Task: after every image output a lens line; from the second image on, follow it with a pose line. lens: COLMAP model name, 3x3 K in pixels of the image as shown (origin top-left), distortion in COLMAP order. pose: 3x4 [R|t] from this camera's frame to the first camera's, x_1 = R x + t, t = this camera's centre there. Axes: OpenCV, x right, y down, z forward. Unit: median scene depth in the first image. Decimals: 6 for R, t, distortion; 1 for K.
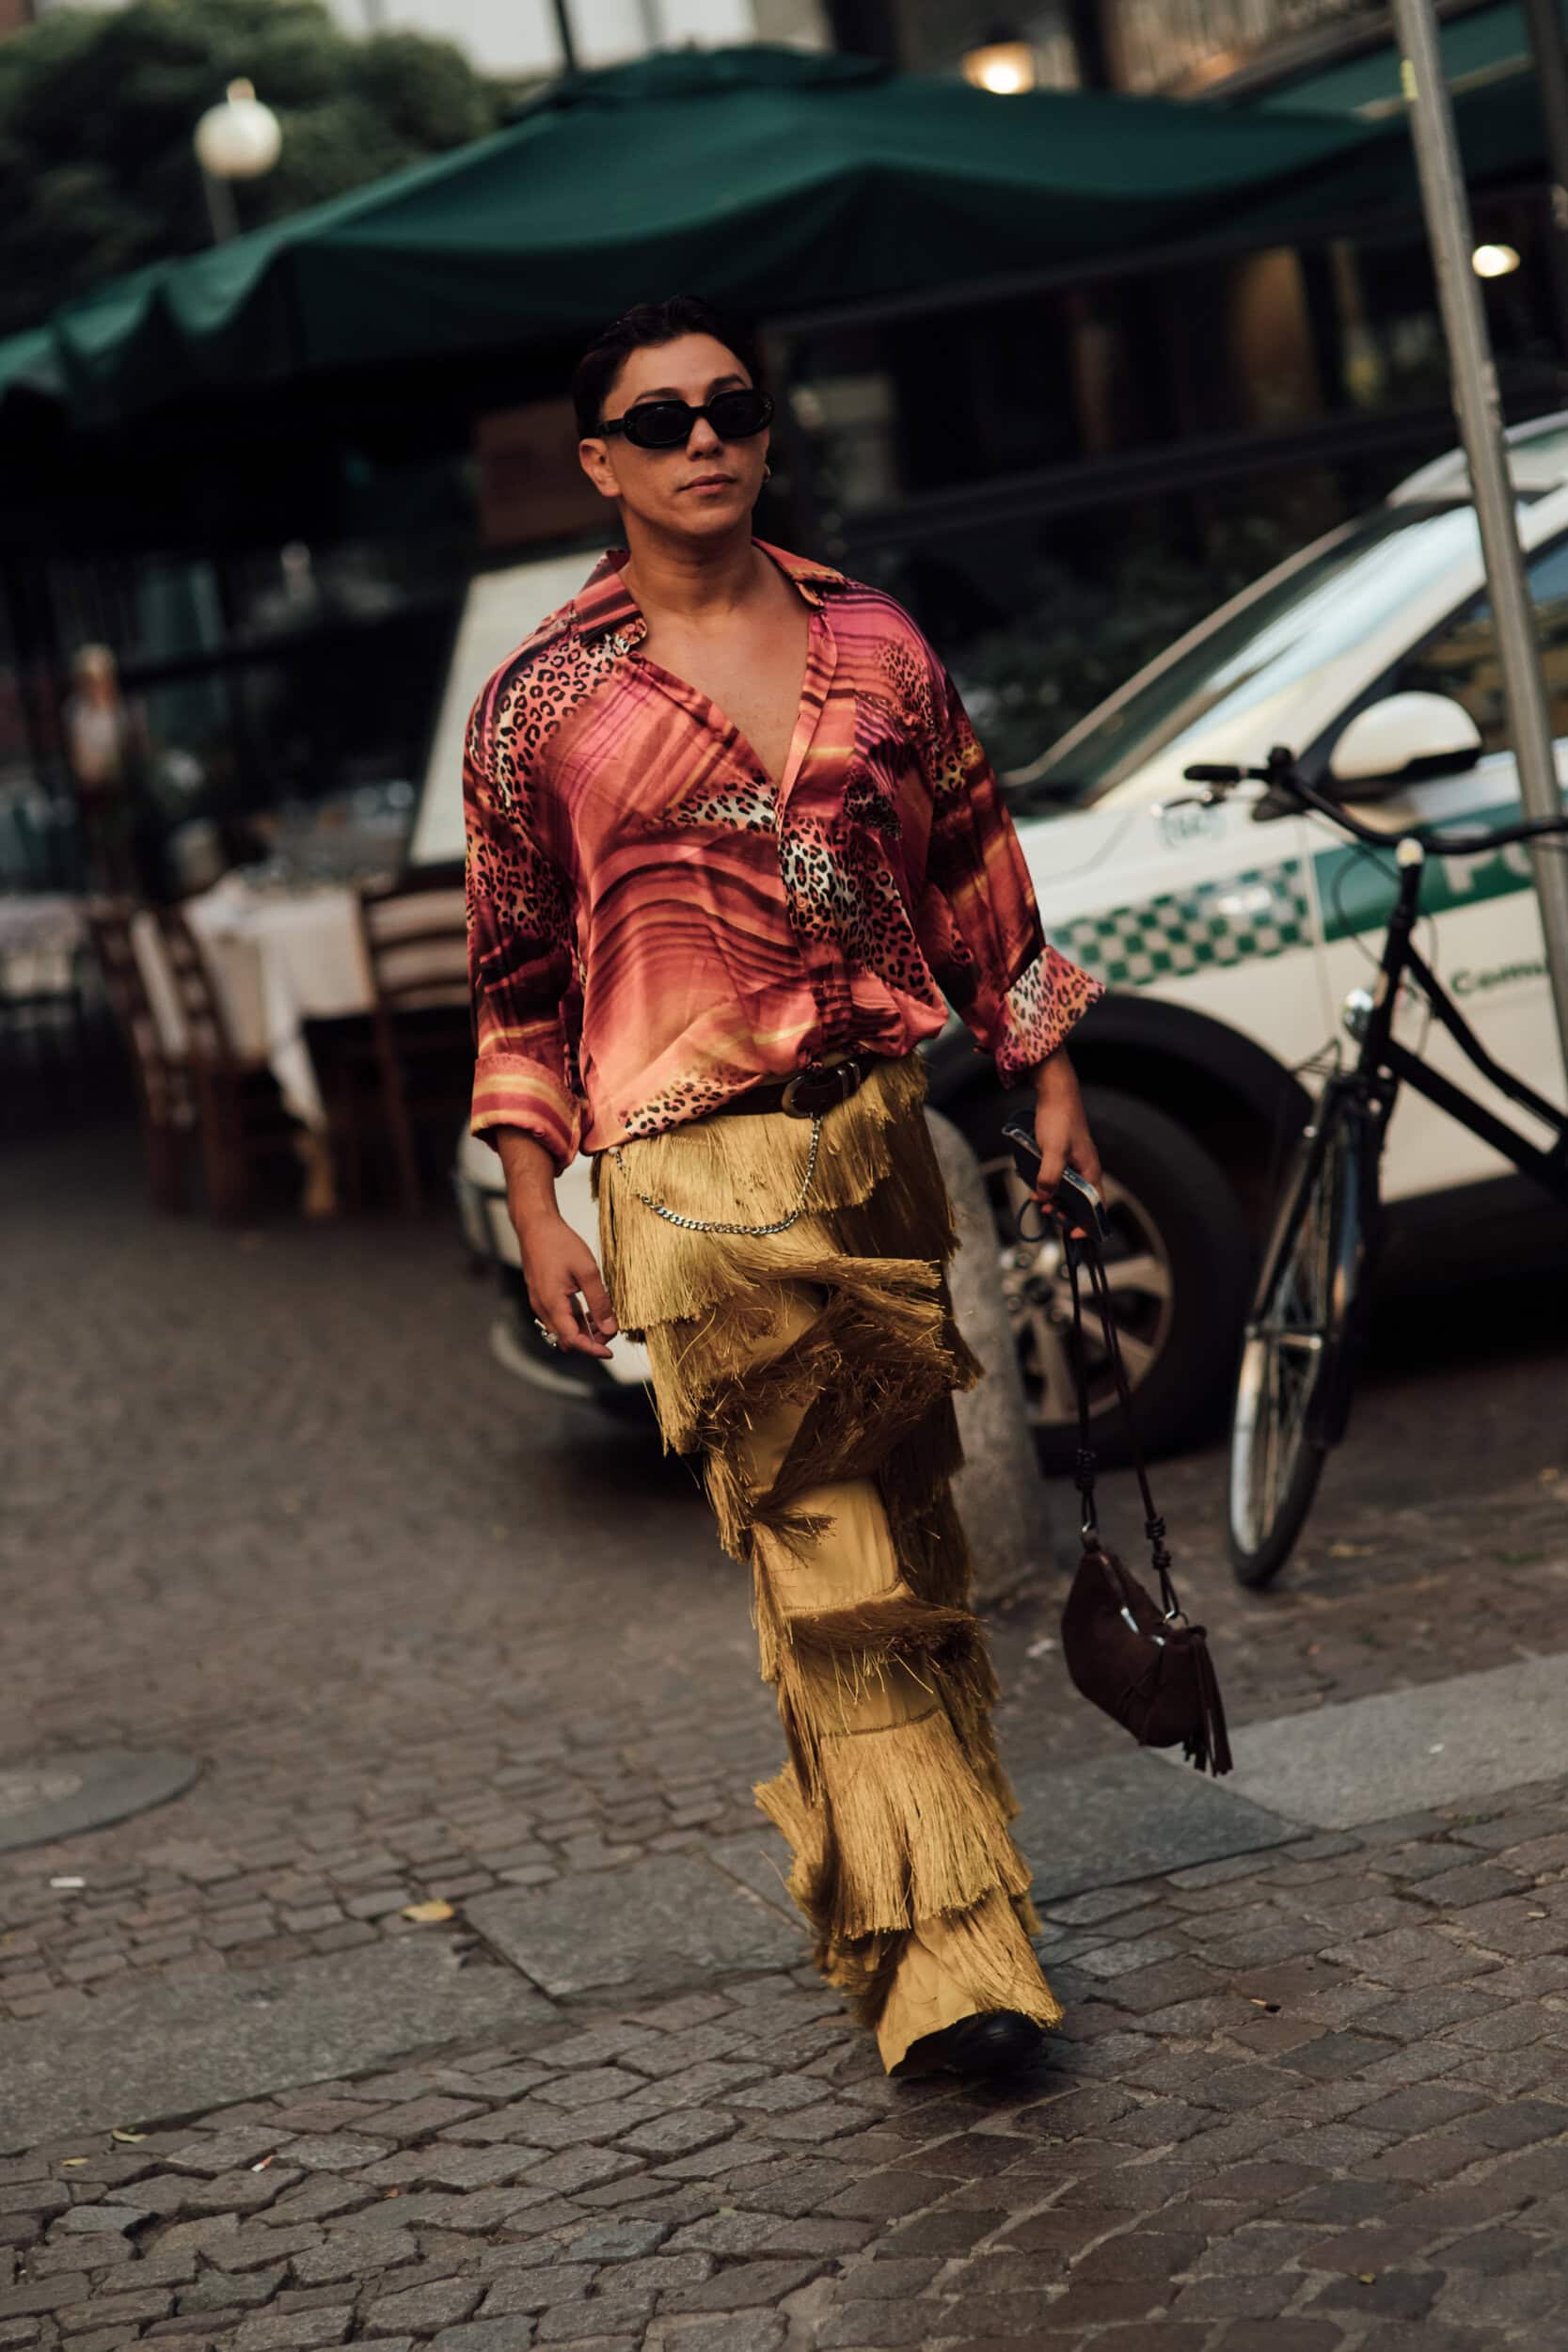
lens RADIAL K [[5576.8, 0, 786.5], [0, 5576.8, 1254.2], [0, 0, 1]] dist [-0.065329, -0.032344]
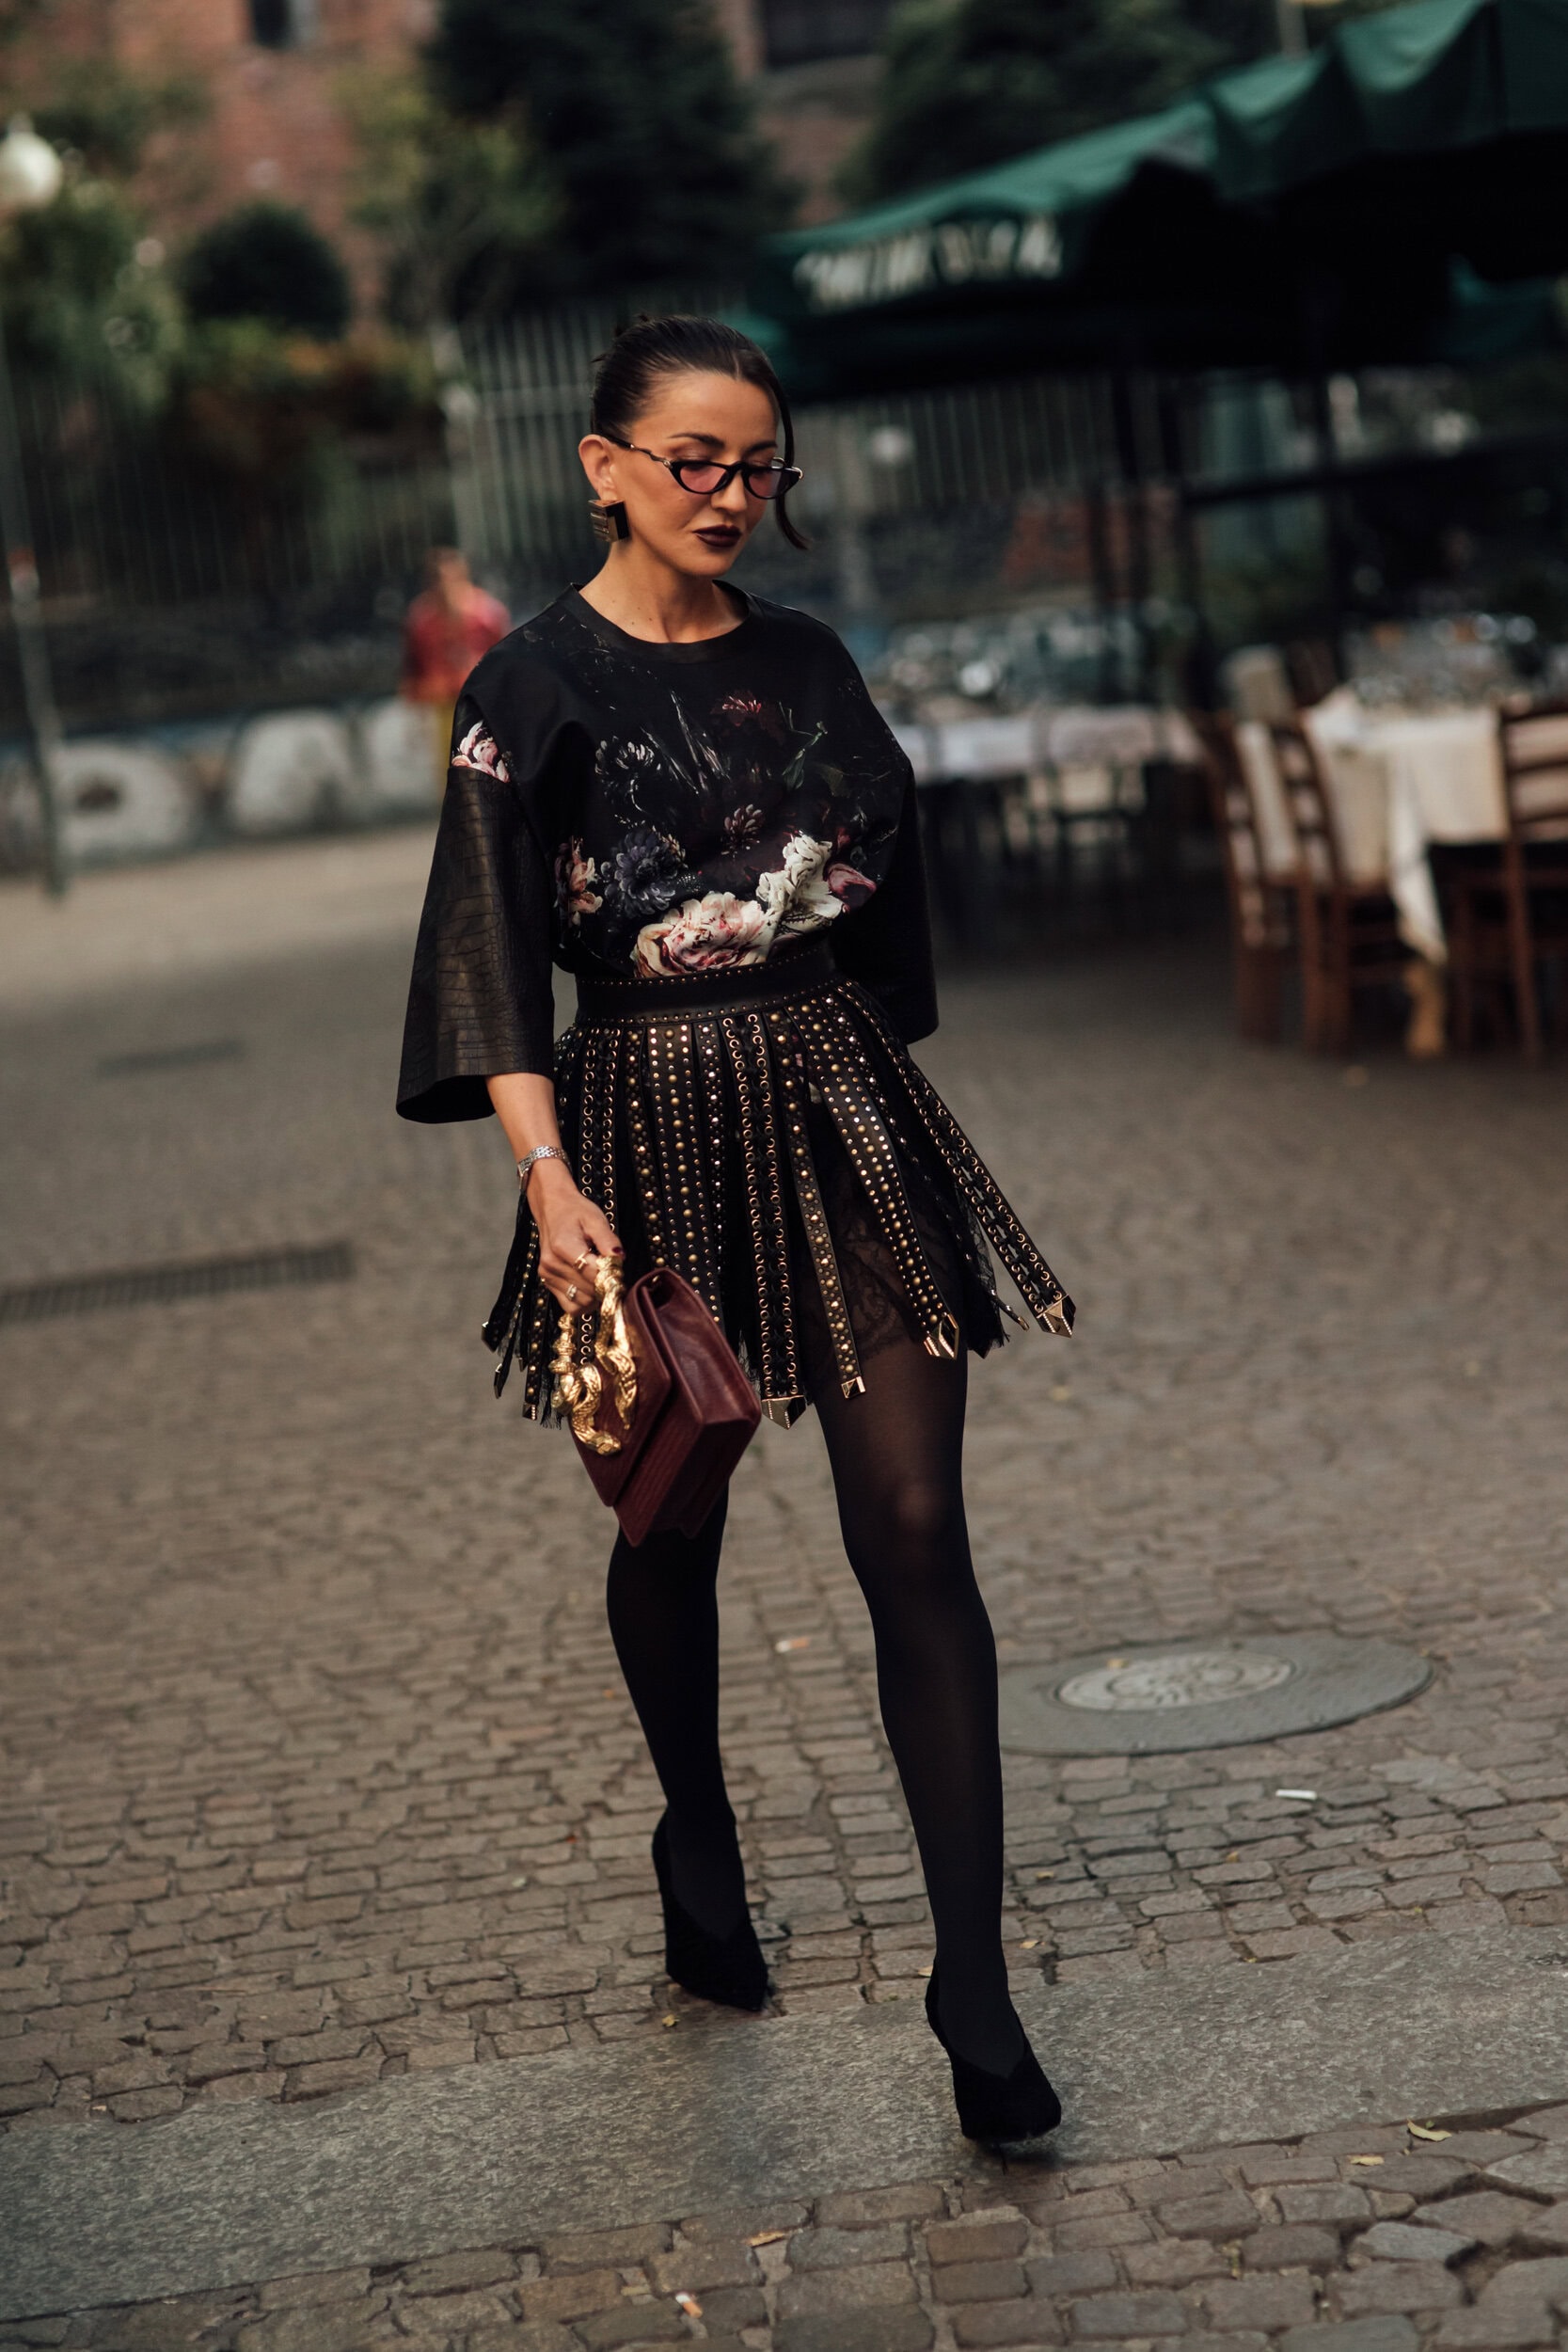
lens RADIAL K [[5576.8, 0, 786.5], [0, 5576.8, 1254.2], [0, 0, 1]] dist [-0.065329, -0.032344]
pose [[0.982402, 0.075456, -0.170861, -0.067410], [-0.070801, 0.996938, 0.033185, 0.007710], [0.172842, -0.020504, 0.984736, 0.150013]]
